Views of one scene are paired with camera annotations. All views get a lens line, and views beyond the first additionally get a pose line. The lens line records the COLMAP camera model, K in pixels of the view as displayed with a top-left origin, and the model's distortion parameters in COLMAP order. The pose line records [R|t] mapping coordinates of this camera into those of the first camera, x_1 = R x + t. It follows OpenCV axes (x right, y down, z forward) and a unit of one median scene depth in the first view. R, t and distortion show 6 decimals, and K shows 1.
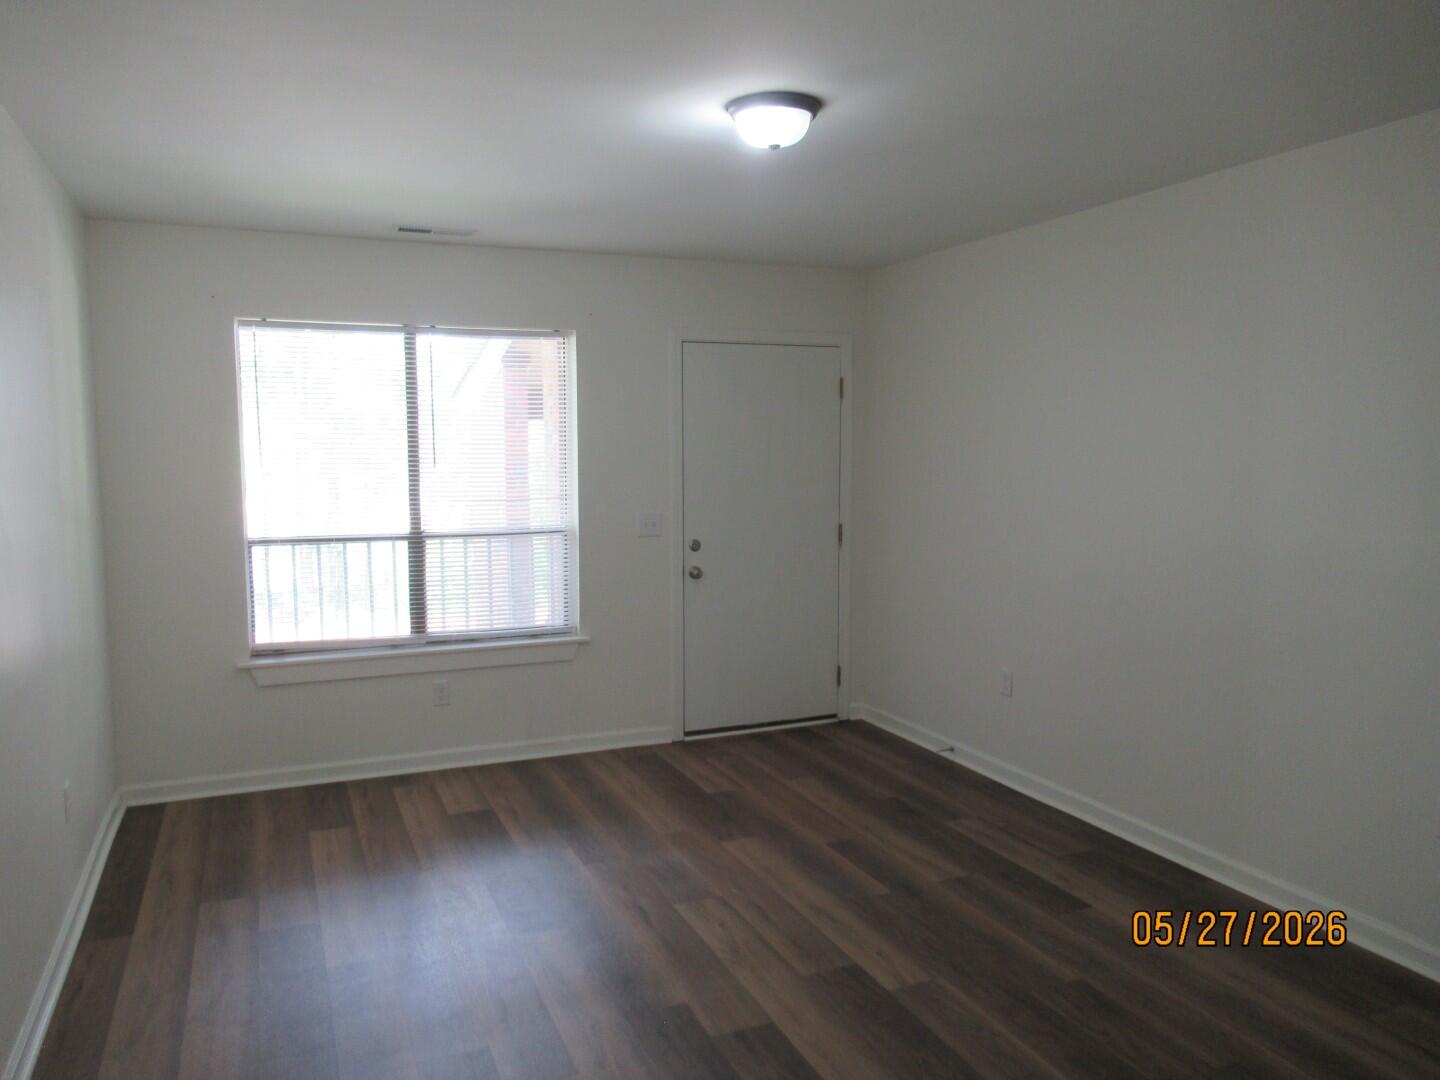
lens RADIAL K [[1075.3, 0, 720.0], [0, 1075.3, 540.0], [0, 0, 1]] dist [-0.004150, -0.004019]
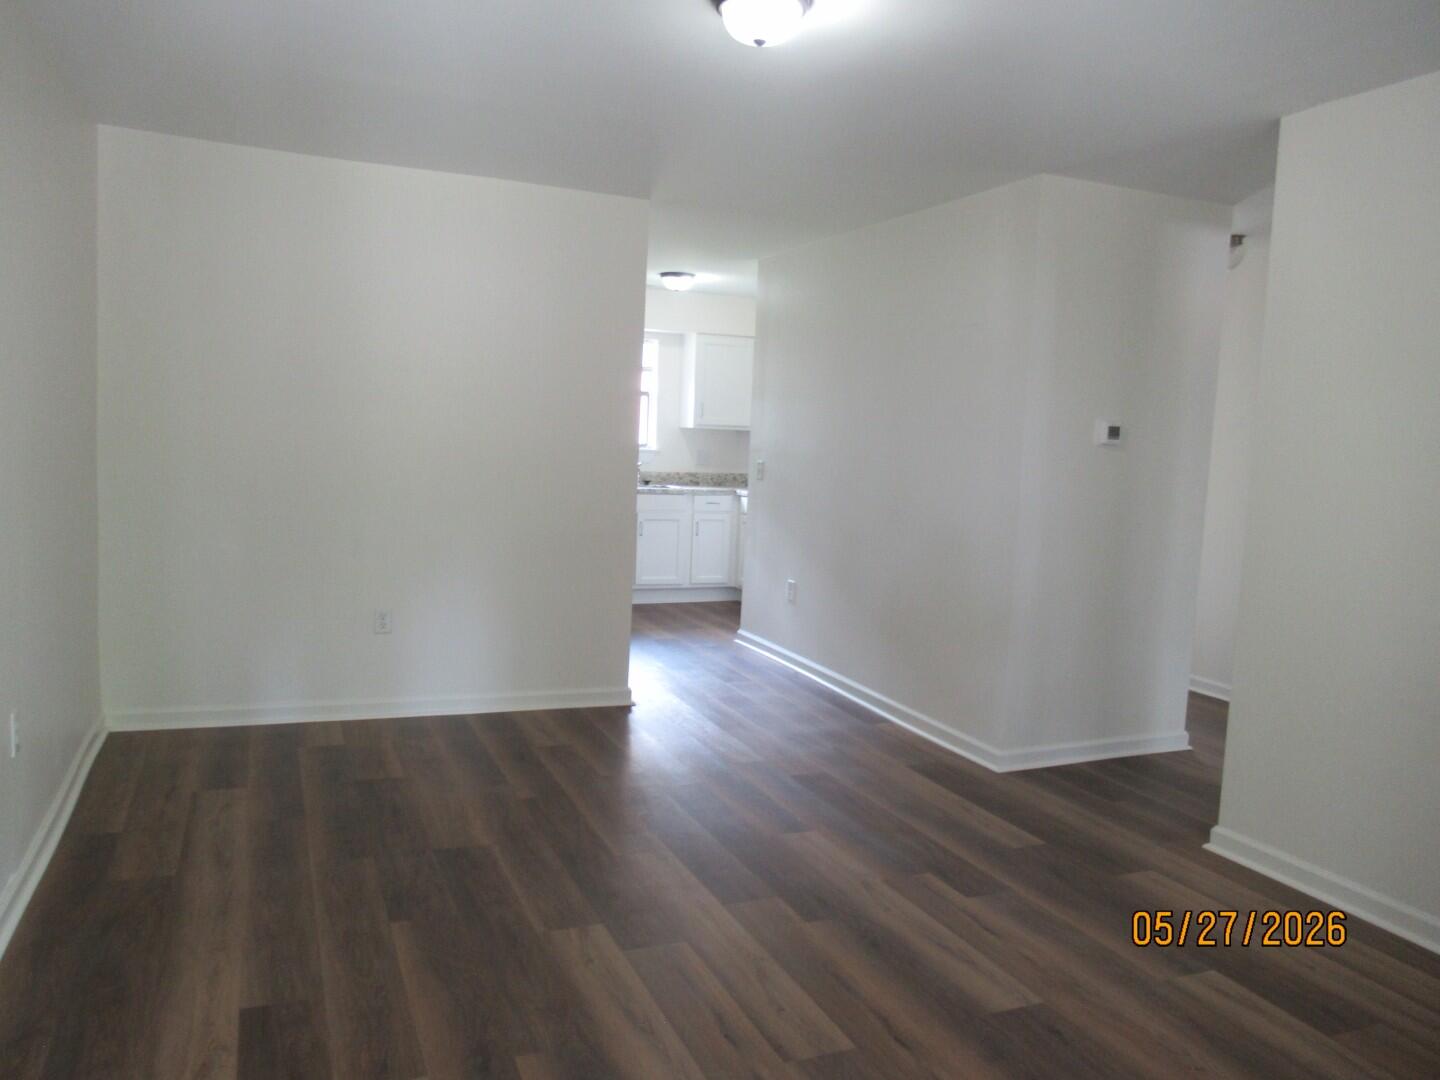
lens RADIAL K [[1075.3, 0, 720.0], [0, 1075.3, 540.0], [0, 0, 1]] dist [-0.004150, -0.004019]
pose [[-0.999367, -0.035493, -0.002392, 0.062349], [-0.035300, 0.981094, 0.190287, -0.101040], [-0.004407, 0.190251, -0.981726, 1.791065]]
